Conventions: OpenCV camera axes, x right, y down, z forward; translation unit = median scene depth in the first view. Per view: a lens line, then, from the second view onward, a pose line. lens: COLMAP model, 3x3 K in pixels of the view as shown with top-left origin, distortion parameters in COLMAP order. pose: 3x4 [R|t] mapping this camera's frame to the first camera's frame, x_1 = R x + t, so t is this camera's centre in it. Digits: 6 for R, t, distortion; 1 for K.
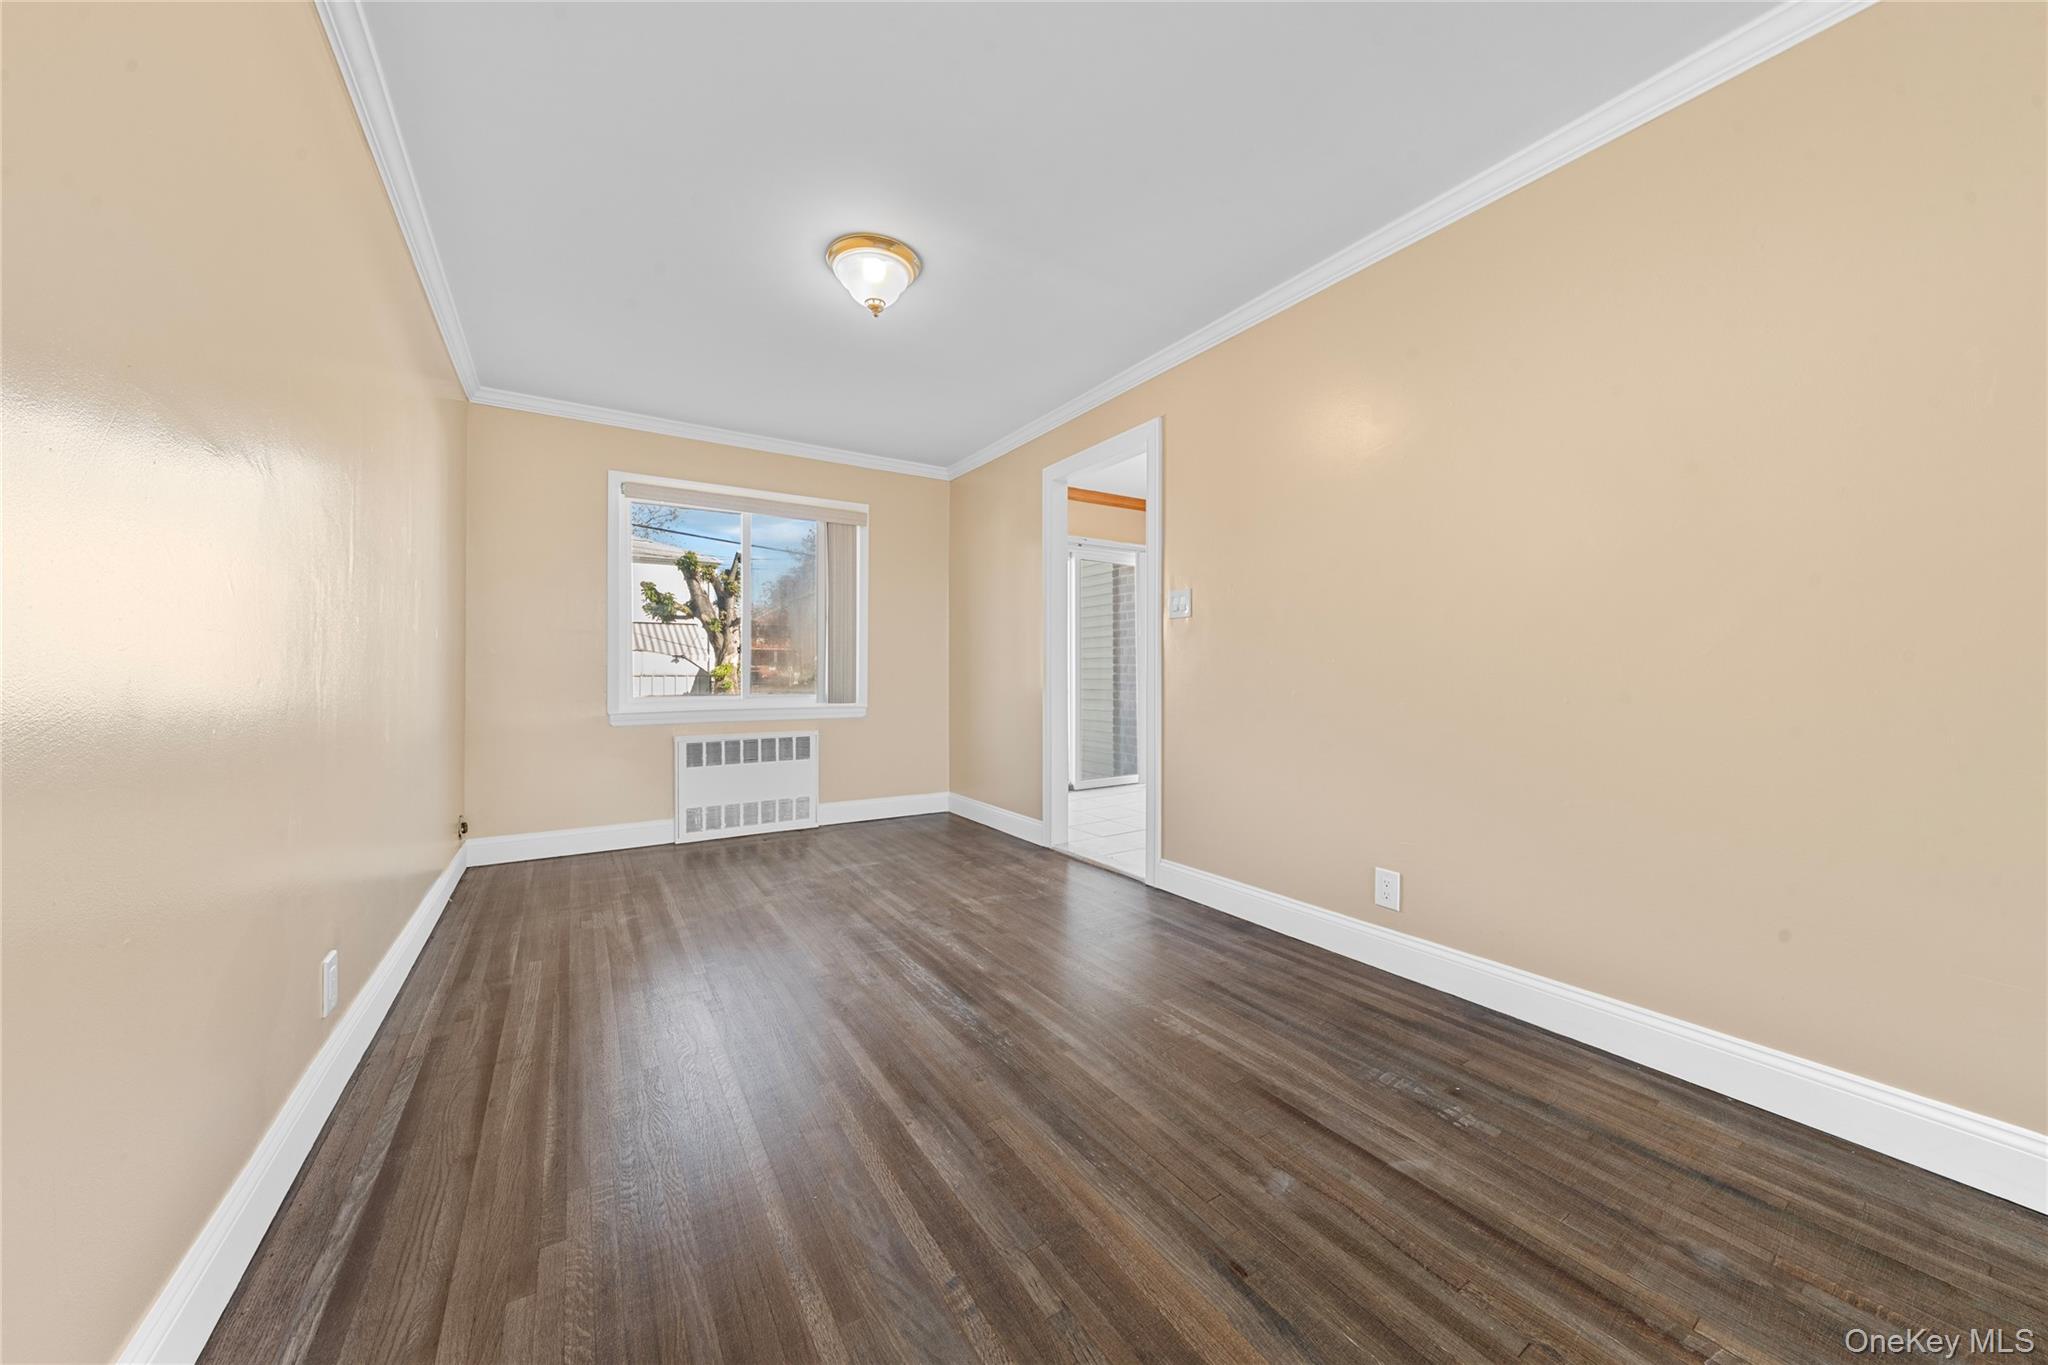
lens RADIAL K [[712.4, 0, 1007.1], [0, 712.4, 677.3], [0, 0, 1]] dist [-0.004628, -0.000102]
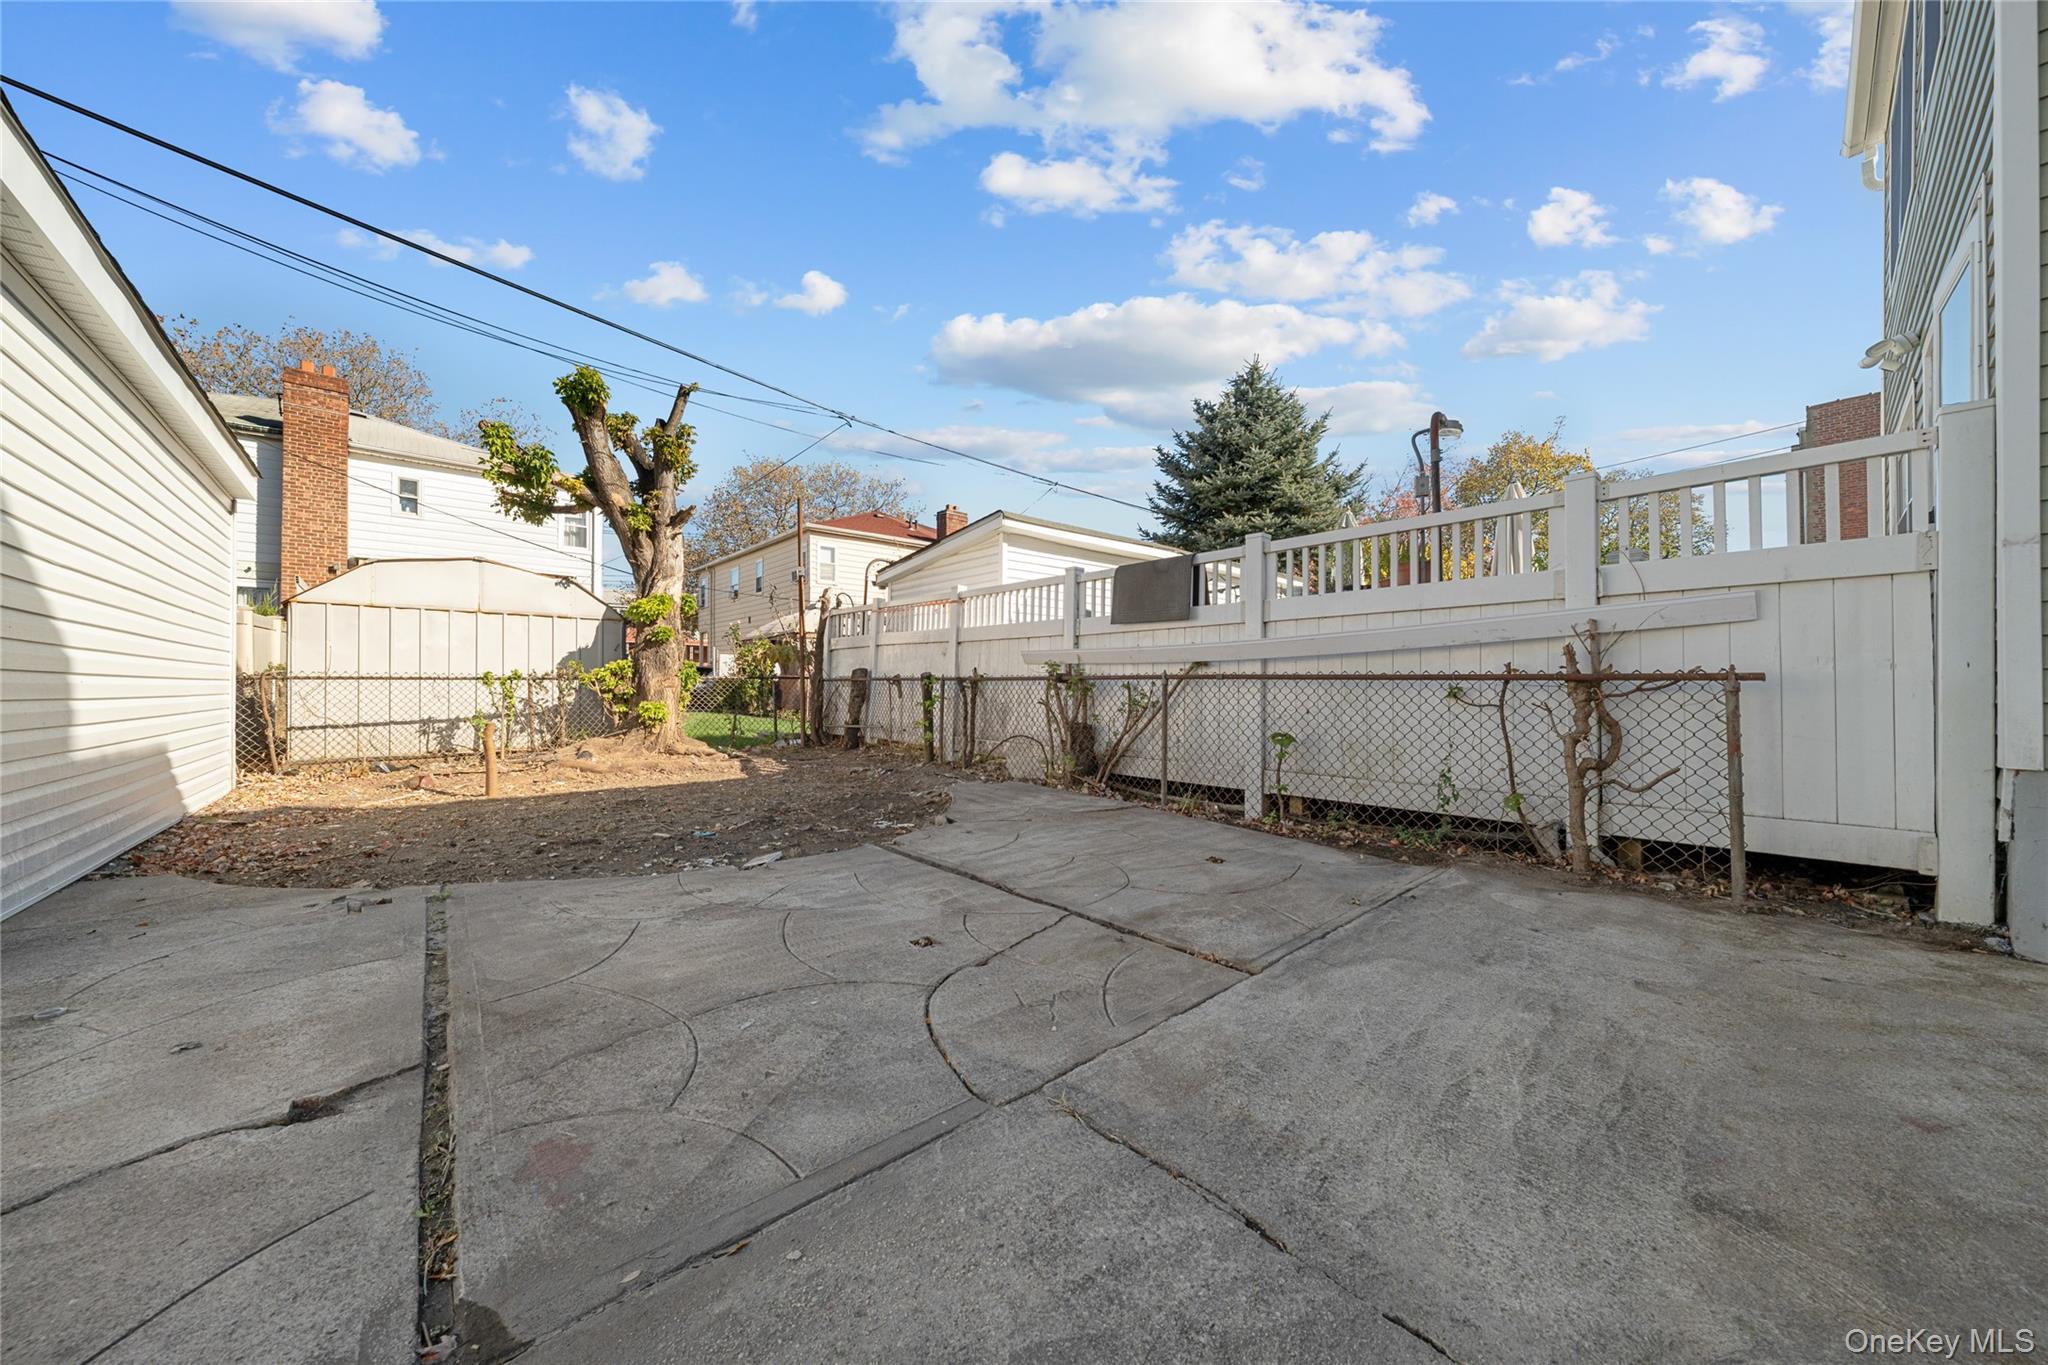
lens RADIAL K [[712.4, 0, 1033.2], [0, 712.4, 670.9], [0, 0, 1]] dist [-0.004628, -0.000102]
pose [[0.984079, 0.006702, 0.177608, -0.219927], [-0.004239, 0.999890, -0.014242, 0.045960], [-0.177683, 0.013263, 0.983998, 0.442705]]
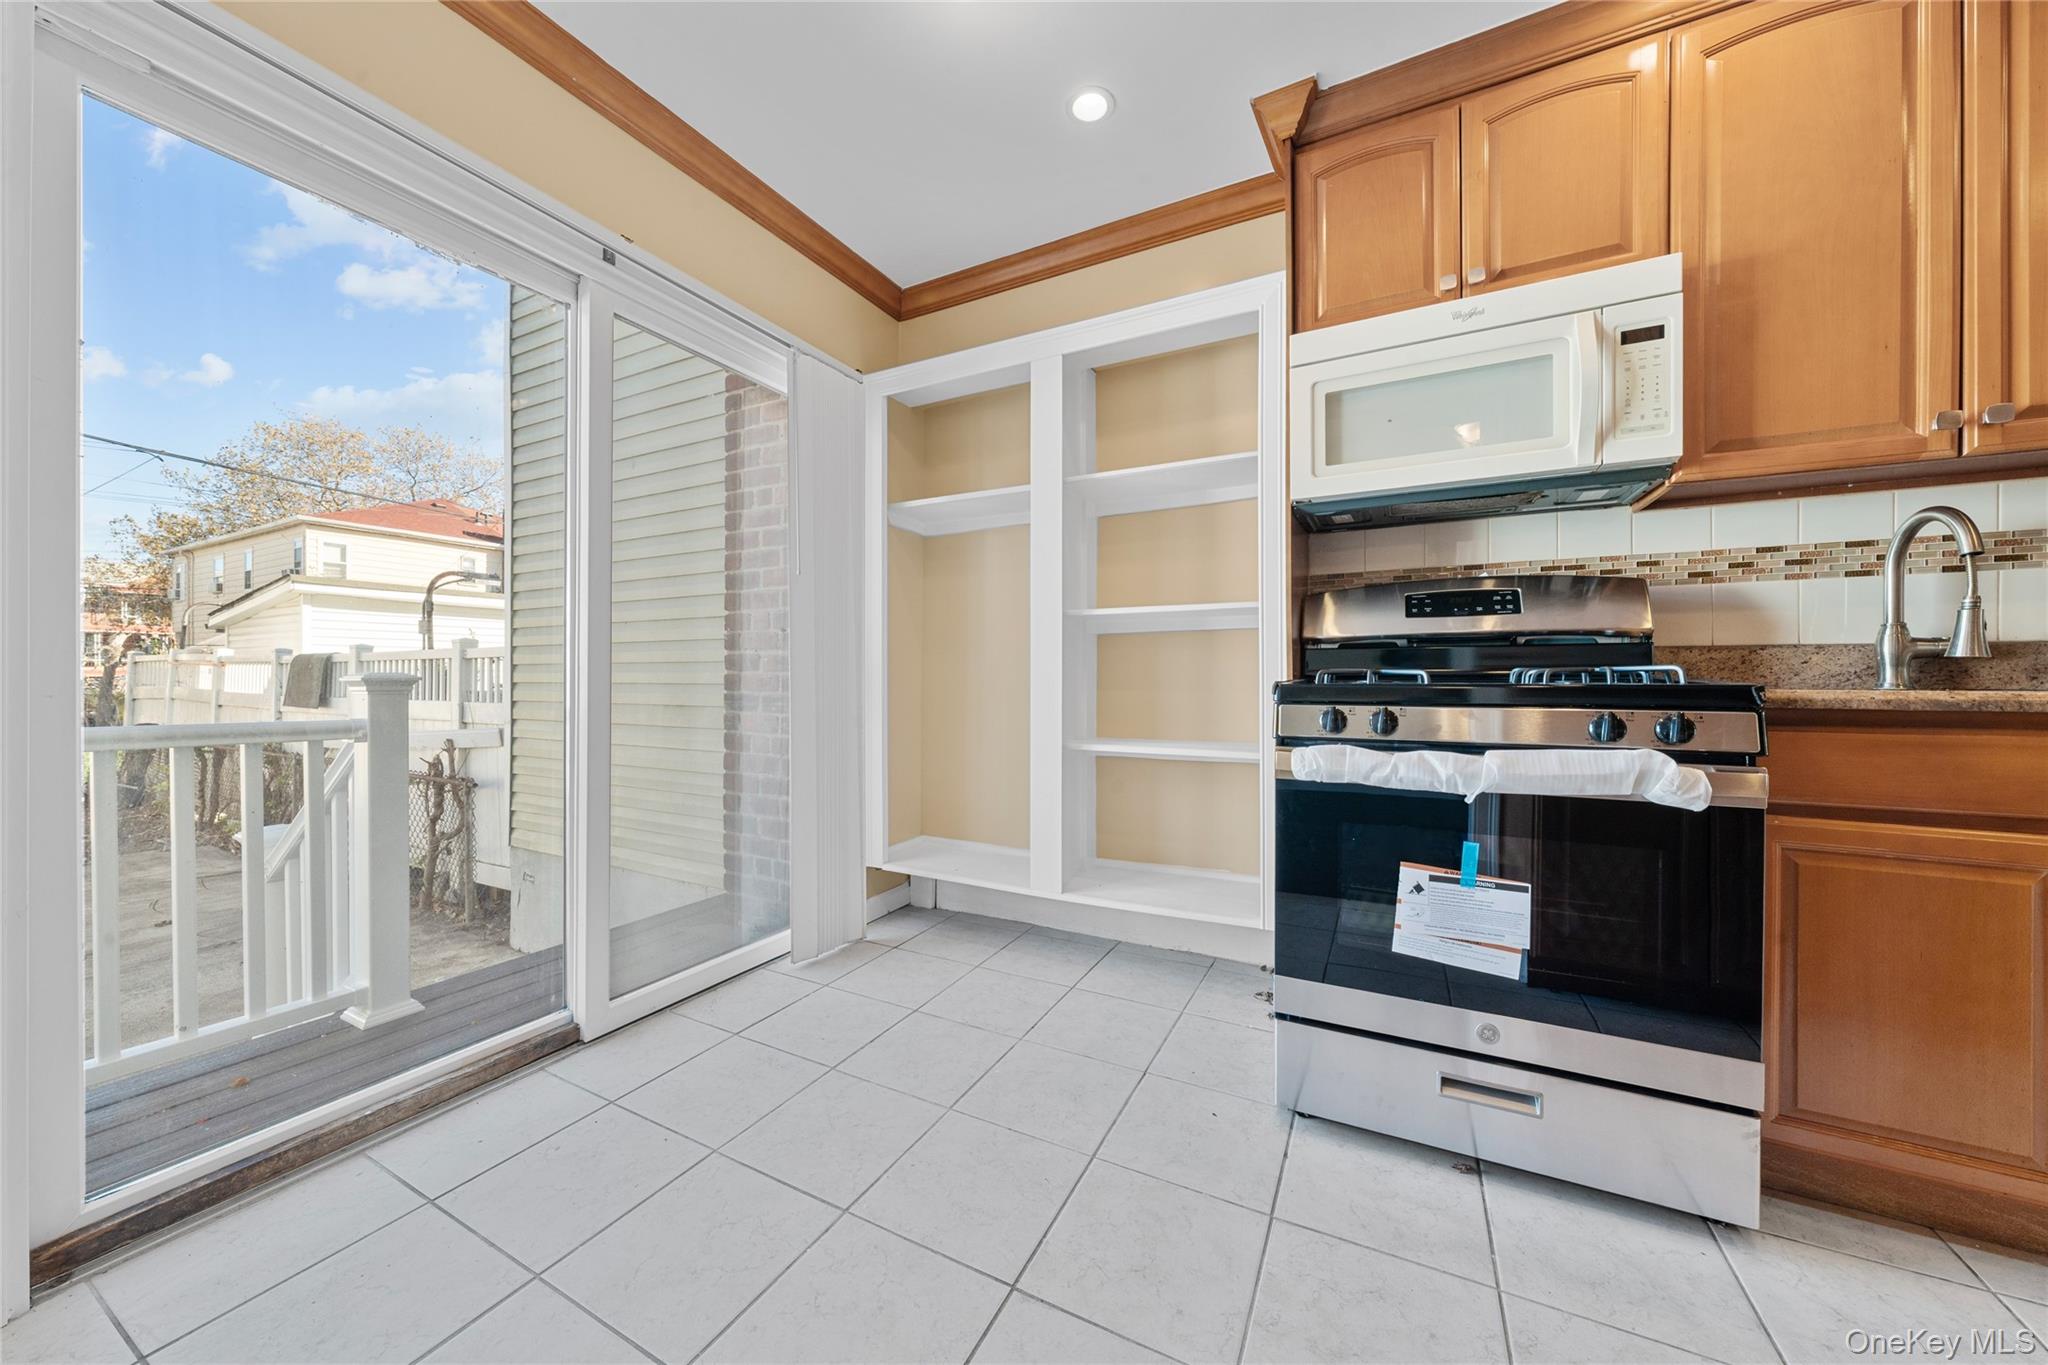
lens RADIAL K [[731.7, 0, 1006.0], [0, 731.7, 678.4], [0, 0, 1]] dist [0.001602, -0.000558]
pose [[0.866511, 0.006162, 0.499121, 0.031213], [-0.006405, 0.999979, -0.001227, -0.000834], [-0.499118, -0.002133, 0.866532, 0.220524]]
